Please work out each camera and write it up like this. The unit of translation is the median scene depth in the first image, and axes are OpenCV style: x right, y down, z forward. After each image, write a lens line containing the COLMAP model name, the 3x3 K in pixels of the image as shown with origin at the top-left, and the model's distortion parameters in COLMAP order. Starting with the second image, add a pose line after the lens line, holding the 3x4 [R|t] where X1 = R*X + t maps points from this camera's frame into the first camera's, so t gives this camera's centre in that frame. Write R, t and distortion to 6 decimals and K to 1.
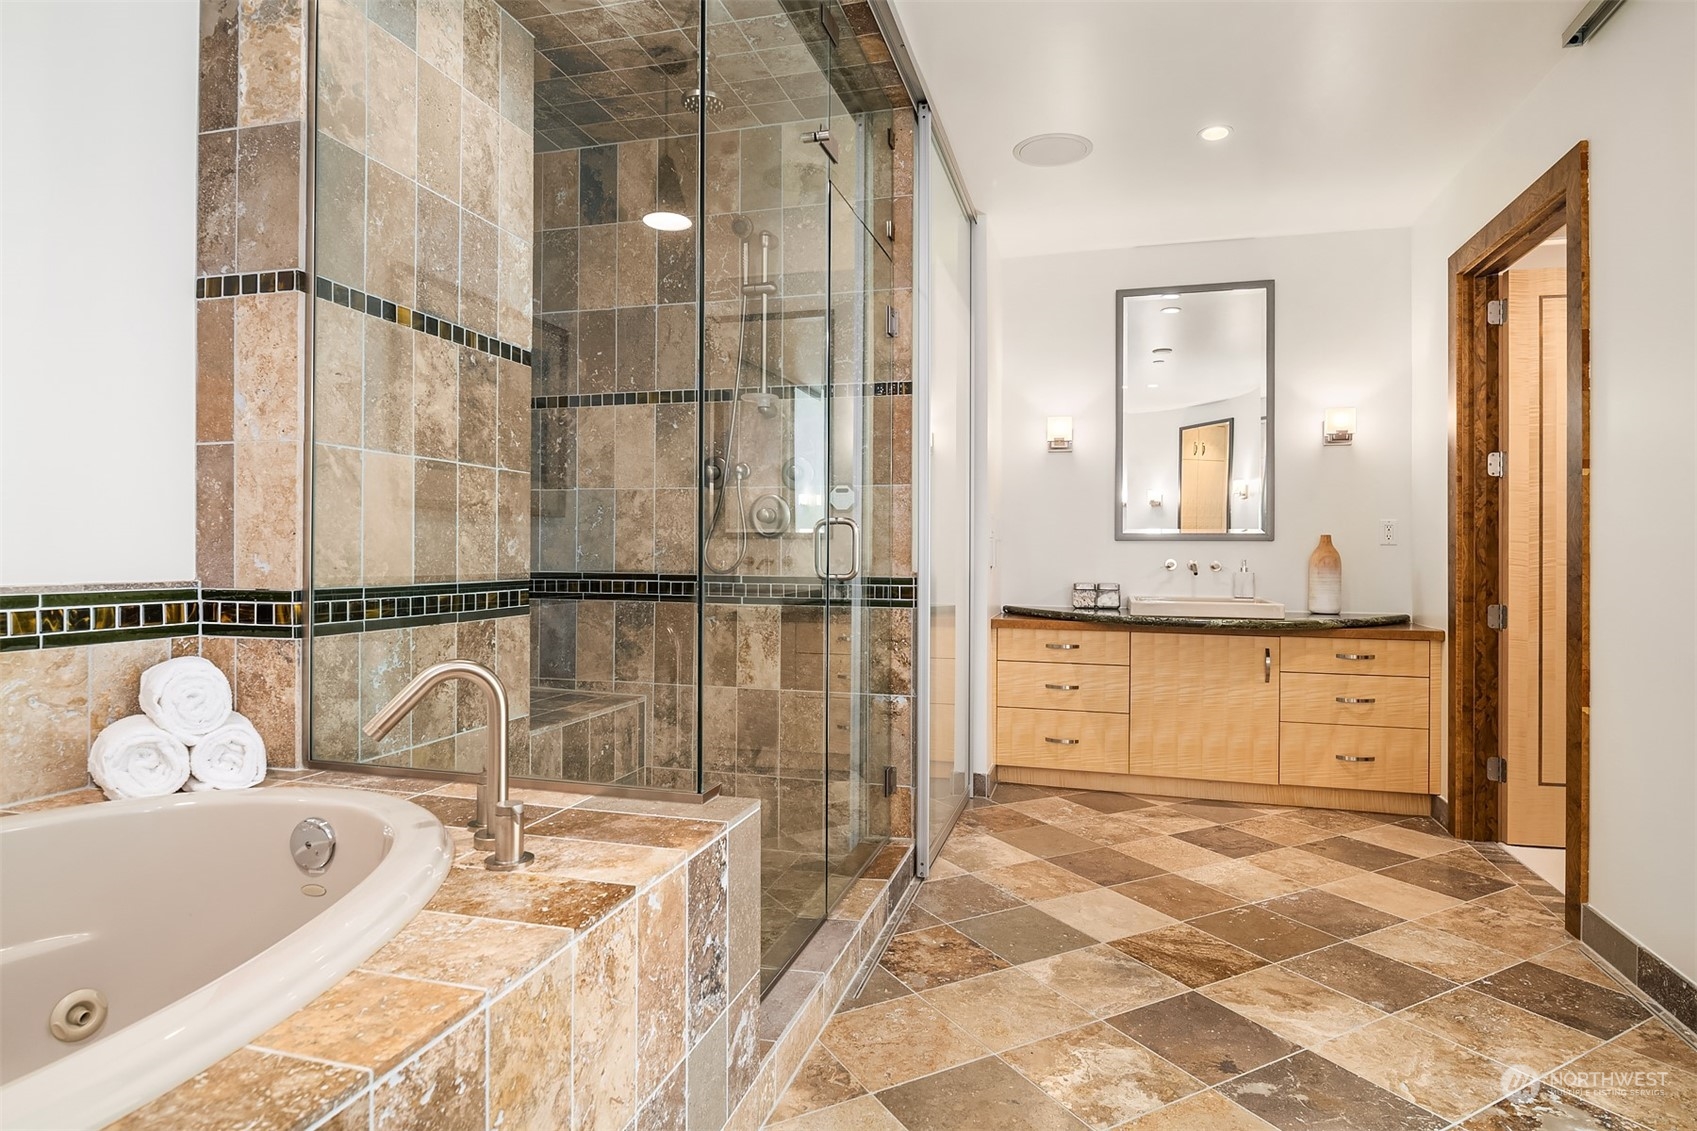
lens RADIAL K [[925.5, 0, 848.3], [0, 925.5, 553.9], [0, 0, 1]] dist [0.000377, -0.004971]
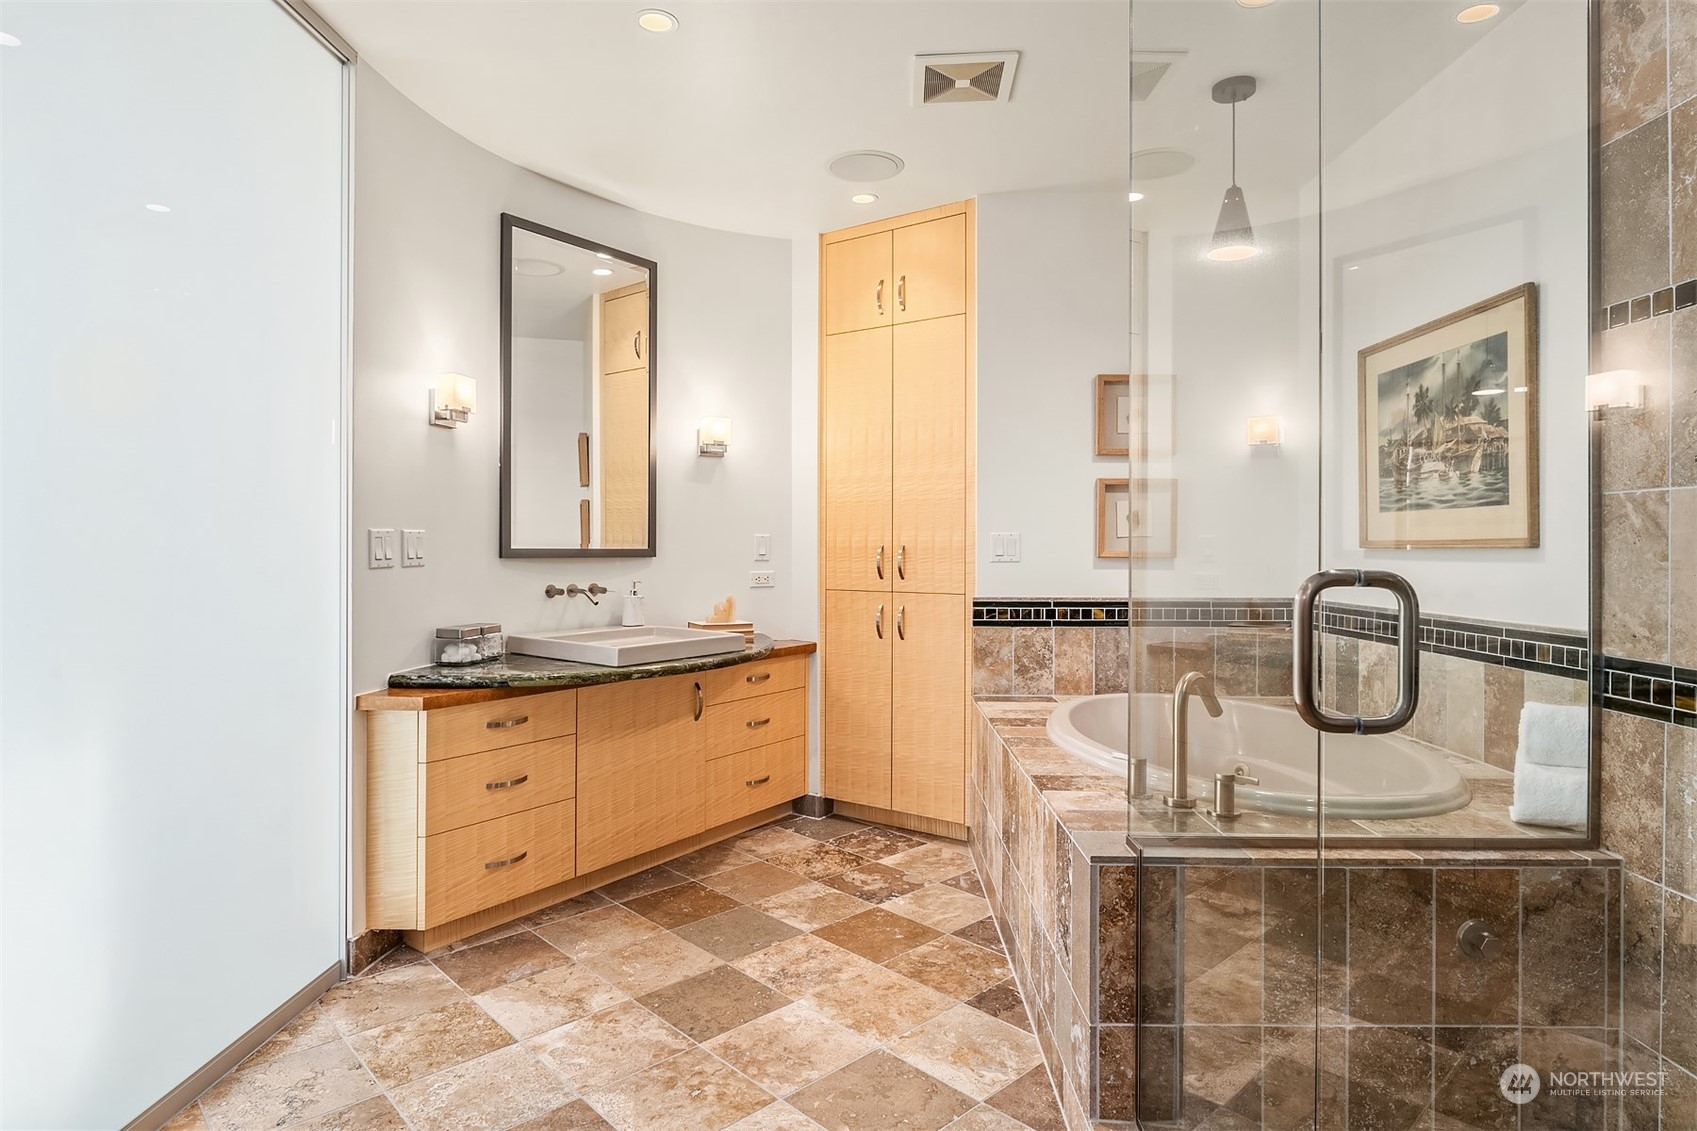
lens RADIAL K [[925.5, 0, 847.5], [0, 925.5, 557.0], [0, 0, 1]] dist [0.000377, -0.004971]
pose [[-0.971395, -0.003549, -0.237445, 0.338519], [-0.006823, 0.999893, 0.012968, -0.061770], [0.237373, 0.014217, -0.971314, 1.623328]]
